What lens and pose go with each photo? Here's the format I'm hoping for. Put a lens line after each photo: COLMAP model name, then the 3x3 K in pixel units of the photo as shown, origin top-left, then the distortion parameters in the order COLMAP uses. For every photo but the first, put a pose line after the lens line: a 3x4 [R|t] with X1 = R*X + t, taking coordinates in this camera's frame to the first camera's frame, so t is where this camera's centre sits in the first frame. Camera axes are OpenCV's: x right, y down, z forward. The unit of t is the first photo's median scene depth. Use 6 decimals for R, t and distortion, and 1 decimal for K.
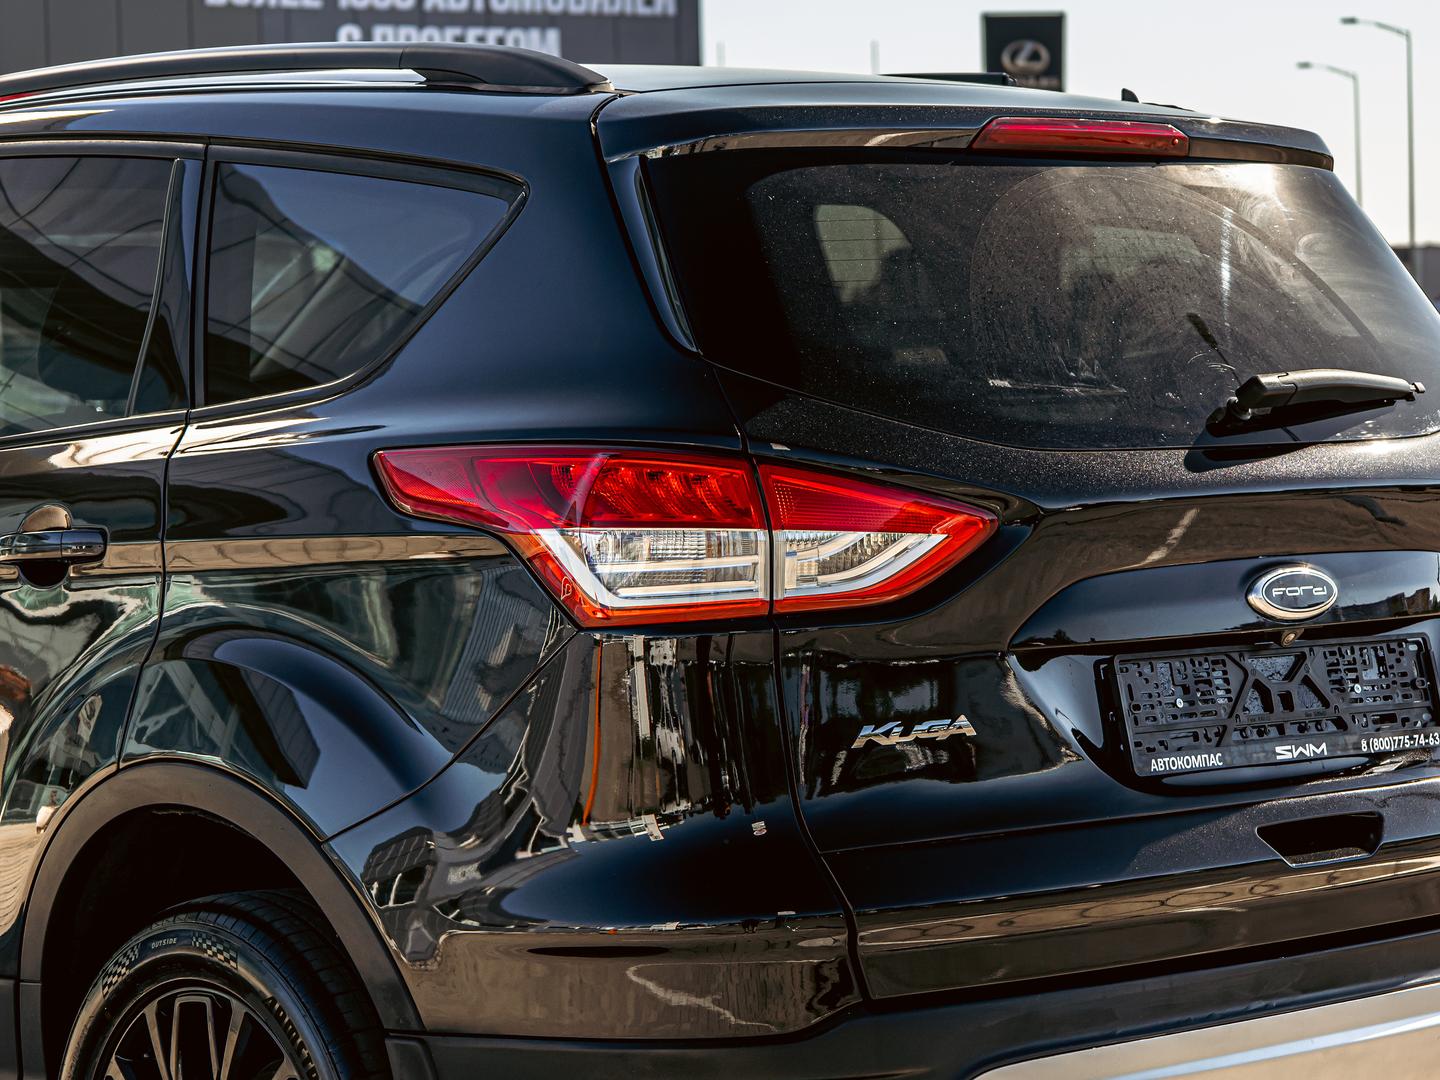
lens RADIAL K [[3983.9, 0, 718.5], [0, 3983.9, 536.5], [0, 0, 1]] dist [0.050061, 0.000000]
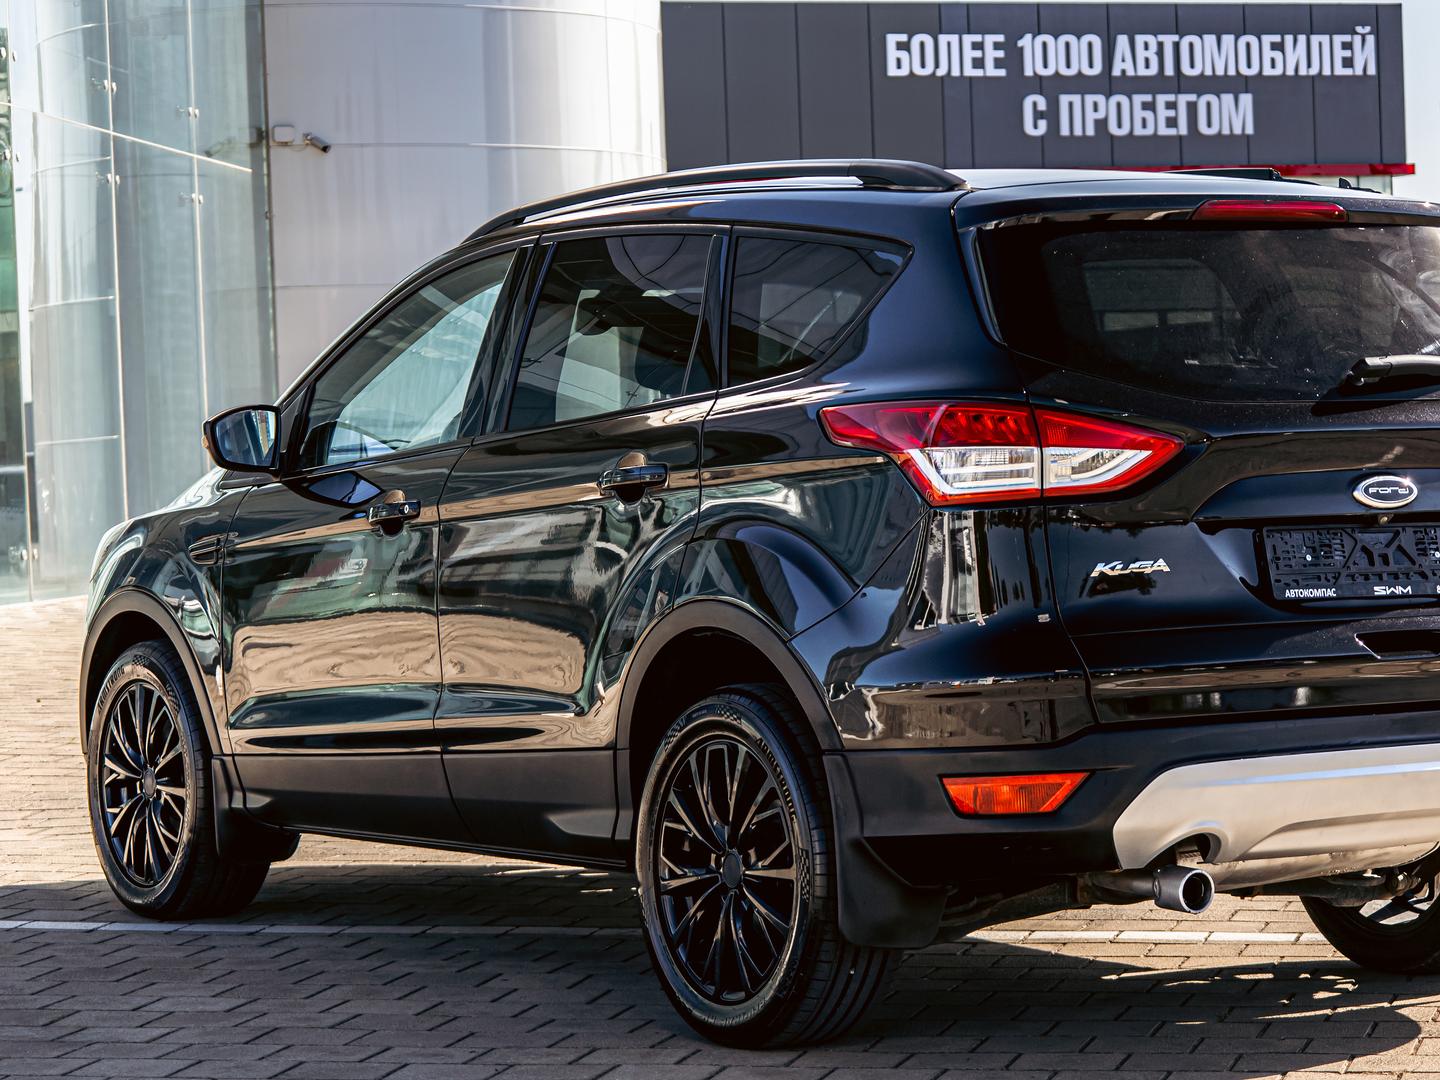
lens RADIAL K [[3983.9, 0, 720.3], [0, 3983.9, 540.0], [0, 0, 1]] dist [0.050061, 0.000000]
pose [[0.986363, -0.003408, -0.164551, 0.145460], [0.000376, 0.999830, -0.018455, 0.063960], [0.164586, 0.018142, 0.986196, -0.642168]]
